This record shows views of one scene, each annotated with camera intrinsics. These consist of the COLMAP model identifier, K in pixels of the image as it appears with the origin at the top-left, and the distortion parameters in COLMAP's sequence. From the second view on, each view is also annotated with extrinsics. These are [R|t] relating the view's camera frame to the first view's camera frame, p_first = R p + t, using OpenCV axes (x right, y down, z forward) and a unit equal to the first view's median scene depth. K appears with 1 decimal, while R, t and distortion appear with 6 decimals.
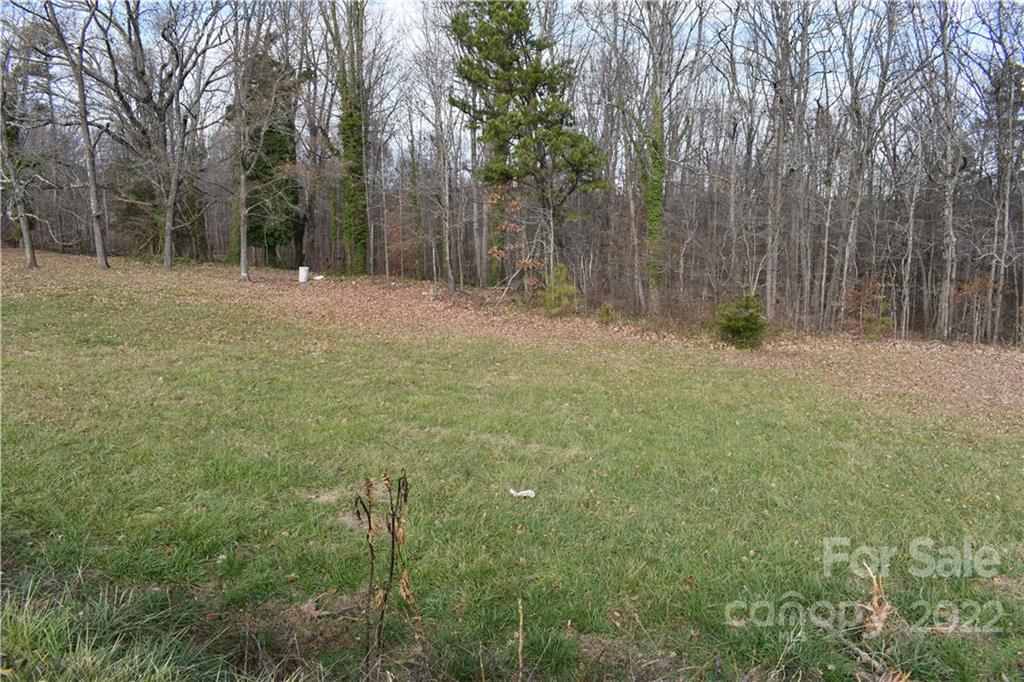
lens RADIAL K [[787.0, 0, 517.2], [0, 787.0, 343.0], [0, 0, 1]] dist [-0.110811, 0.024589]
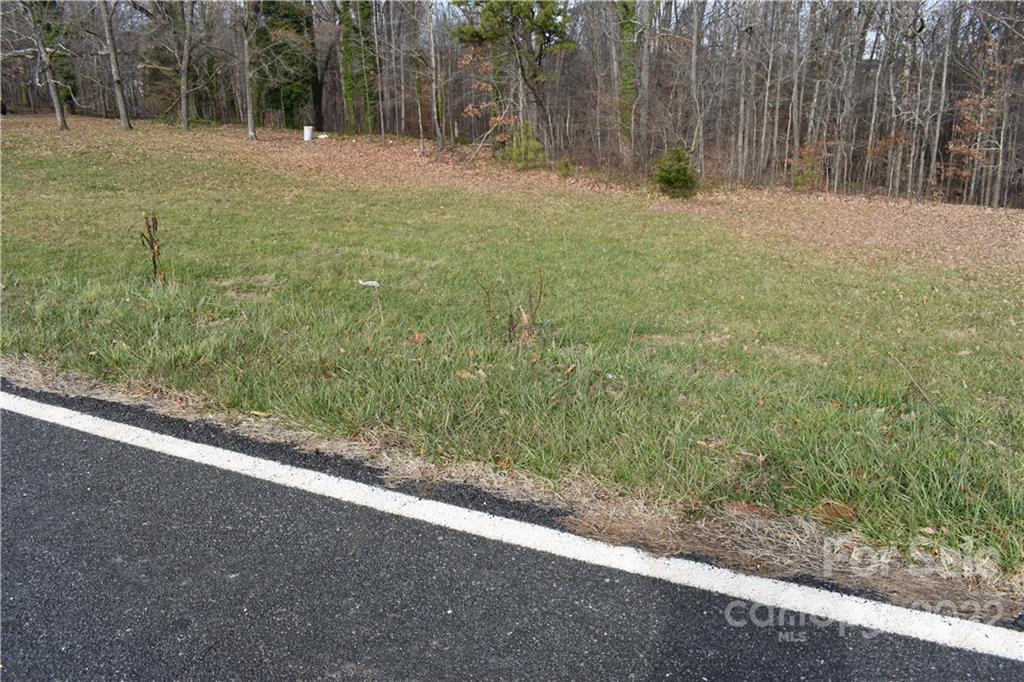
lens RADIAL K [[787.0, 0, 508.7], [0, 787.0, 338.1], [0, 0, 1]] dist [-0.110811, 0.024589]
pose [[0.997028, 0.020591, -0.074233, 0.103446], [-0.008394, 0.986916, 0.161015, 0.019399], [0.076578, -0.159914, 0.984156, -0.095844]]
